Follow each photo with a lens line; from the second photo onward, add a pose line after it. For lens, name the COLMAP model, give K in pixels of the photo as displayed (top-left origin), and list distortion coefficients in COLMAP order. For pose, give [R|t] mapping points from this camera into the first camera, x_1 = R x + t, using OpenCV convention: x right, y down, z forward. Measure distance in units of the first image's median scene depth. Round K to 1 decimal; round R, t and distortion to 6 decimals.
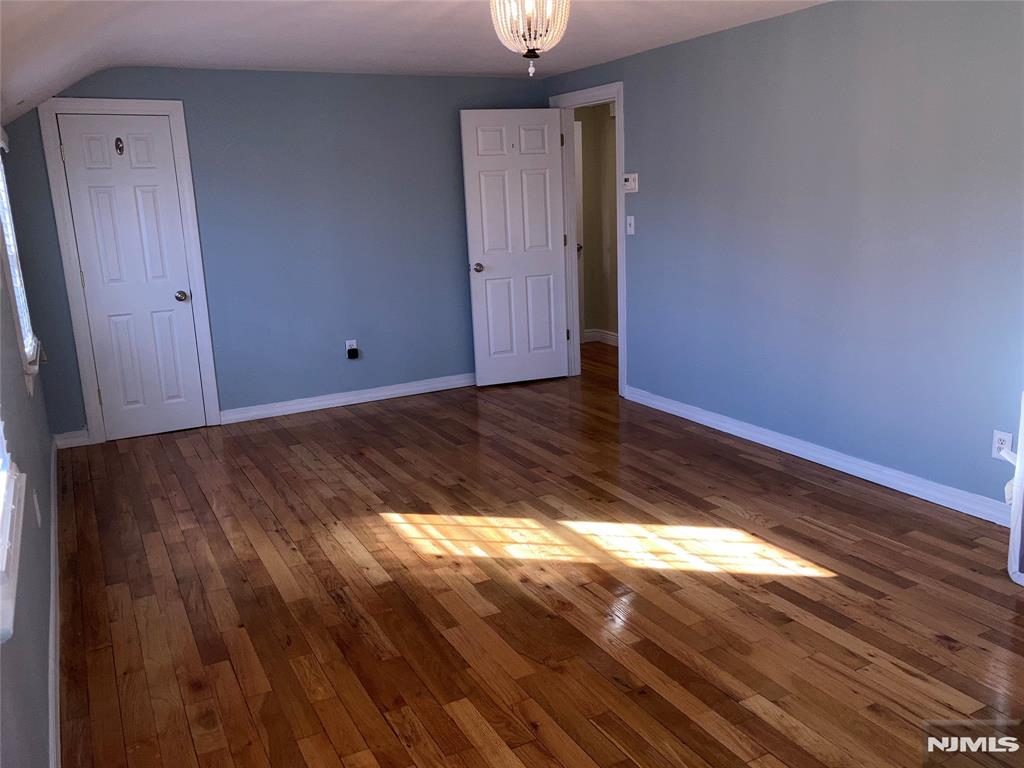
lens RADIAL K [[848.5, 0, 524.3], [0, 848.5, 380.5], [0, 0, 1]] dist [0.056302, -0.080295]
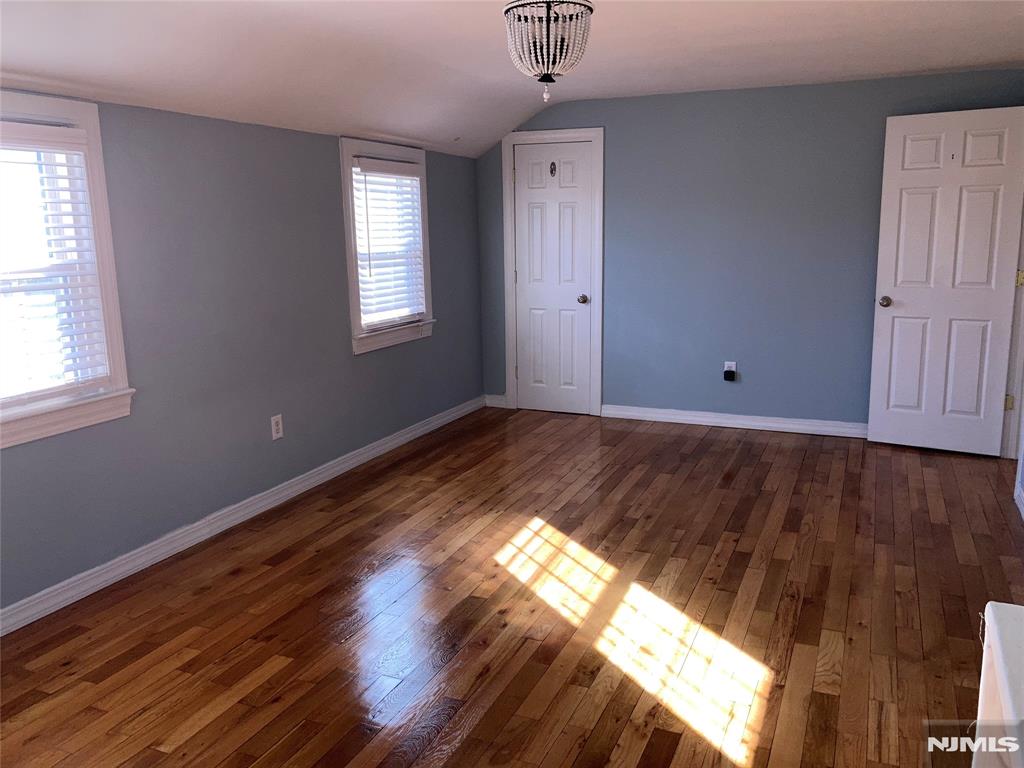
lens RADIAL K [[838.8, 0, 512.0], [0, 838.8, 384.0], [0, 0, 1]] dist [0.129753, -0.315638]
pose [[0.613956, 0.181879, -0.768100, 0.561839], [-0.181224, 0.979577, 0.087100, -0.088288], [0.768255, 0.085722, 0.634379, 0.284192]]
